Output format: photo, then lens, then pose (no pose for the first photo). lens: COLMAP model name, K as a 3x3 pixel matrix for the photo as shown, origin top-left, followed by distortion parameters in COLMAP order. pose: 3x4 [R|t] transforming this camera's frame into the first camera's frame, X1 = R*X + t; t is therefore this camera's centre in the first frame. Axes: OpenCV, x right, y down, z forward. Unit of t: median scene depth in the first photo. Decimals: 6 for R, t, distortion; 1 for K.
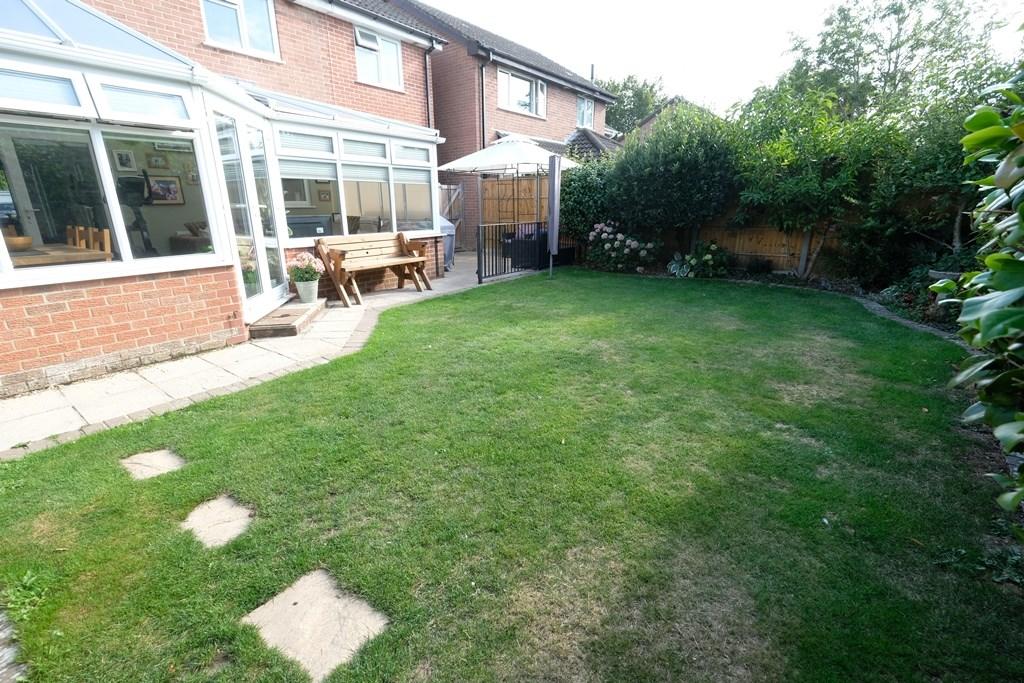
lens RADIAL K [[446.3, 0, 511.3], [0, 446.3, 341.0], [0, 0, 1]] dist [-0.004824, 0.001909]
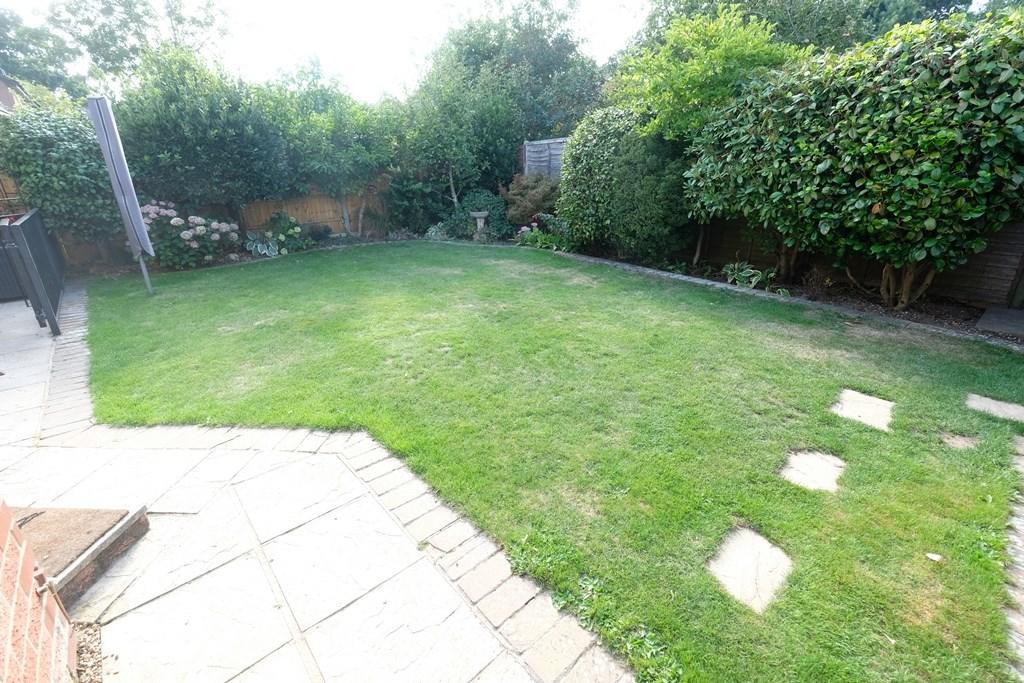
lens RADIAL K [[446.3, 0, 511.5], [0, 446.3, 338.2], [0, 0, 1]] dist [-0.004824, 0.001909]
pose [[0.196581, -0.353693, 0.914471, -0.765588], [0.305921, 0.908235, 0.285518, -0.189509], [-0.931541, 0.223628, 0.286743, 0.596706]]
